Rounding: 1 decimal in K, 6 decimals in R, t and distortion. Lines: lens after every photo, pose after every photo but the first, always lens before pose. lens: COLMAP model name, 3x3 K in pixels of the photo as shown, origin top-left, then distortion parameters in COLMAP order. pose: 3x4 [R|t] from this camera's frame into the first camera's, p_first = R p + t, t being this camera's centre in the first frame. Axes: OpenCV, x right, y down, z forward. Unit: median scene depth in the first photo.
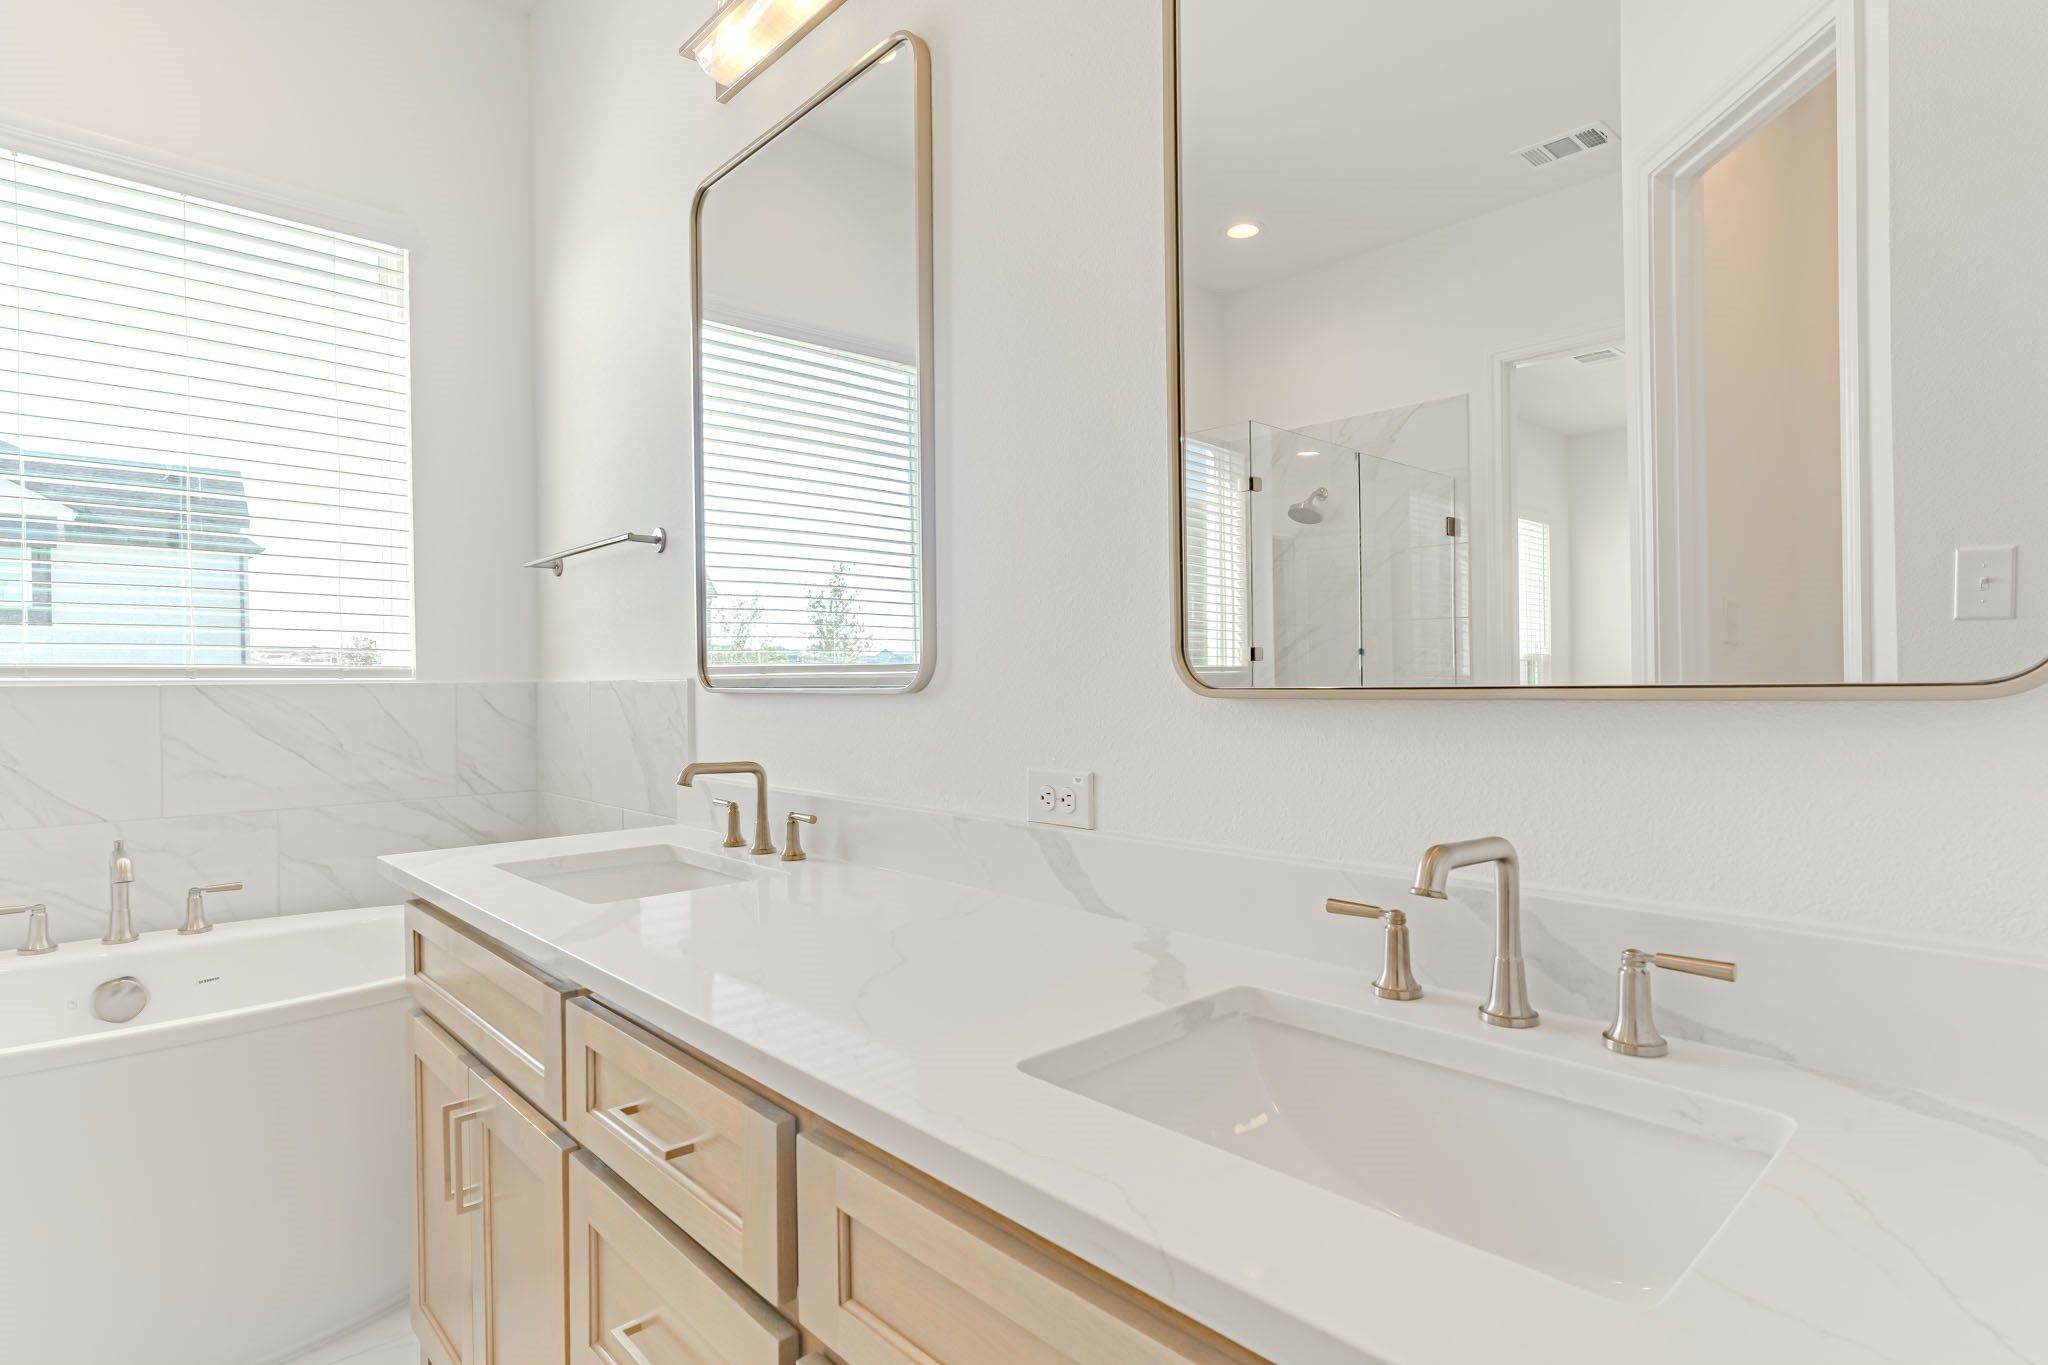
lens RADIAL K [[1053.8, 0, 1043.1], [0, 1053.8, 686.6], [0, 0, 1]] dist [-0.002771, 0.004412]
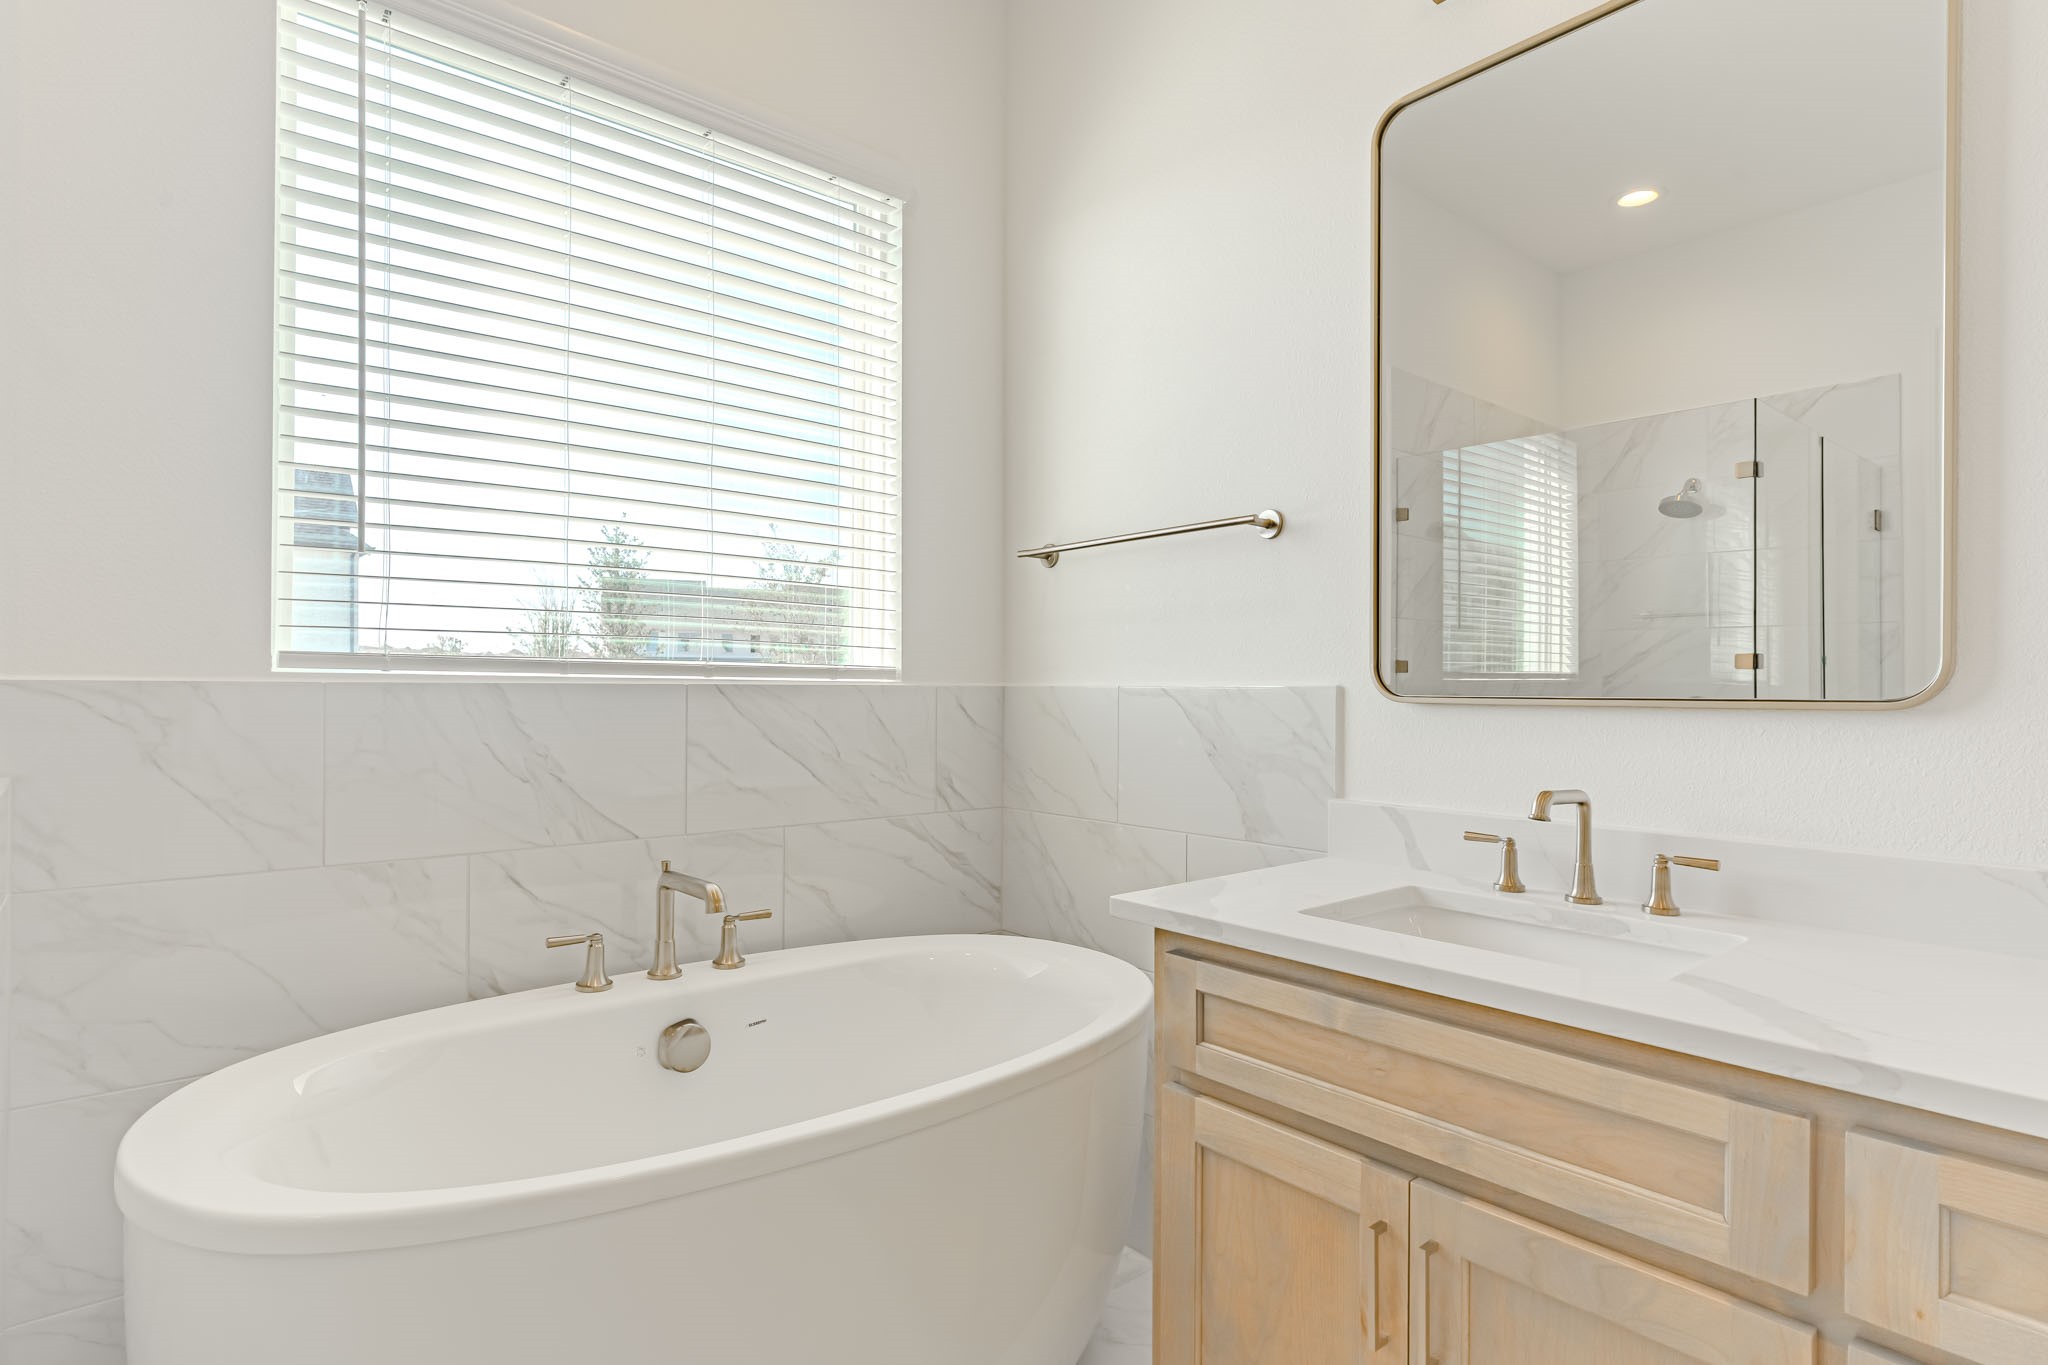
lens RADIAL K [[1053.8, 0, 1003.7], [0, 1053.8, 674.0], [0, 0, 1]] dist [-0.002771, 0.004412]
pose [[0.998998, 0.011370, -0.043287, -0.473095], [-0.011880, 0.999863, -0.011547, -0.003348], [0.043150, 0.012050, 0.998996, 0.112116]]
